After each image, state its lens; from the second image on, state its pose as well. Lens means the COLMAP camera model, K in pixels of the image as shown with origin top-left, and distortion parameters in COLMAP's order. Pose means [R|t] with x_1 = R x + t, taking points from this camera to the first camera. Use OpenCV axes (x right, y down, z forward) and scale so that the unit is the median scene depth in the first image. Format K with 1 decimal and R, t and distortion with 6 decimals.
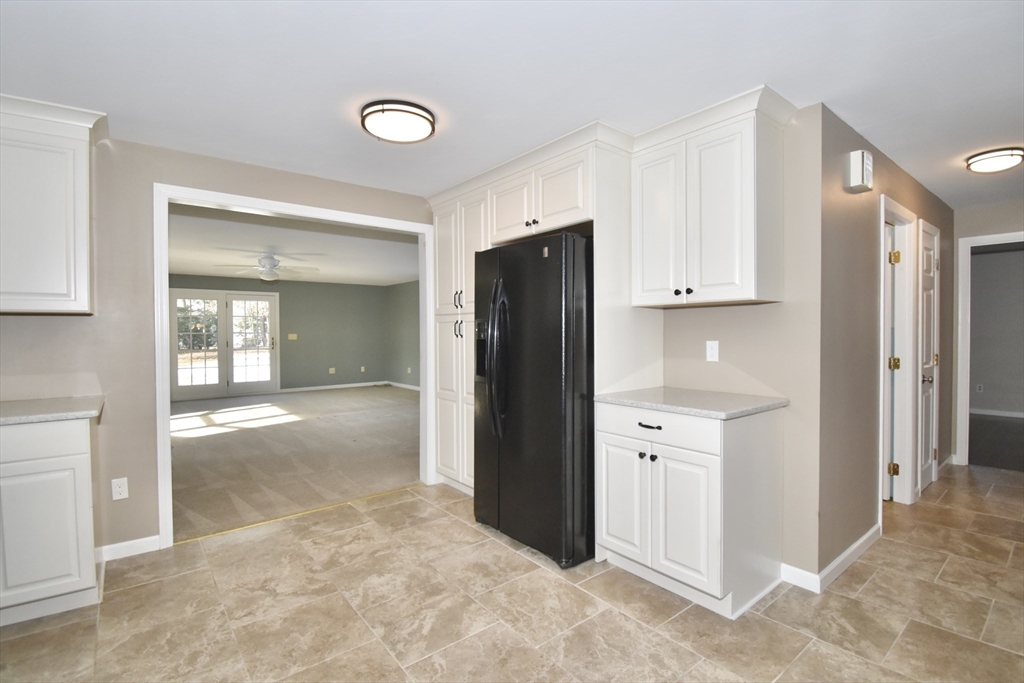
lens RADIAL K [[472.3, 0, 522.3], [0, 472.3, 339.1], [0, 0, 1]] dist [0.019771, -0.024018]
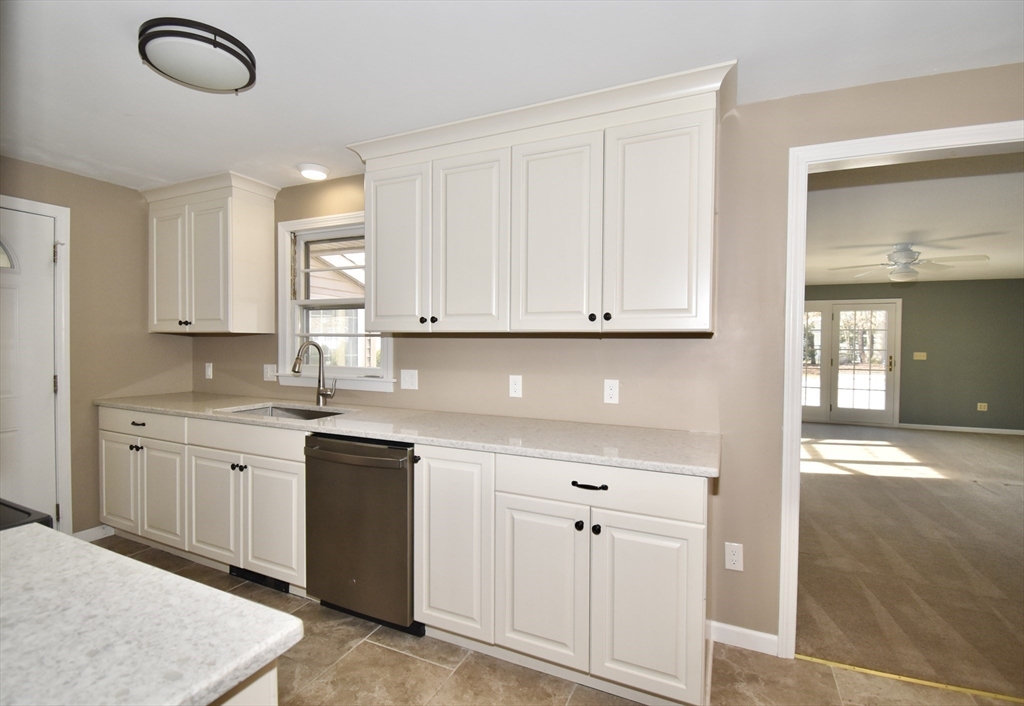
lens RADIAL K [[484.8, 0, 510.4], [0, 484.8, 350.8], [0, 0, 1]] dist [0.018119, -0.018016]
pose [[0.437028, 0.023107, -0.899151, -0.242161], [-0.026683, 0.999563, 0.012719, -0.018919], [0.899052, 0.018433, 0.437454, 0.251636]]
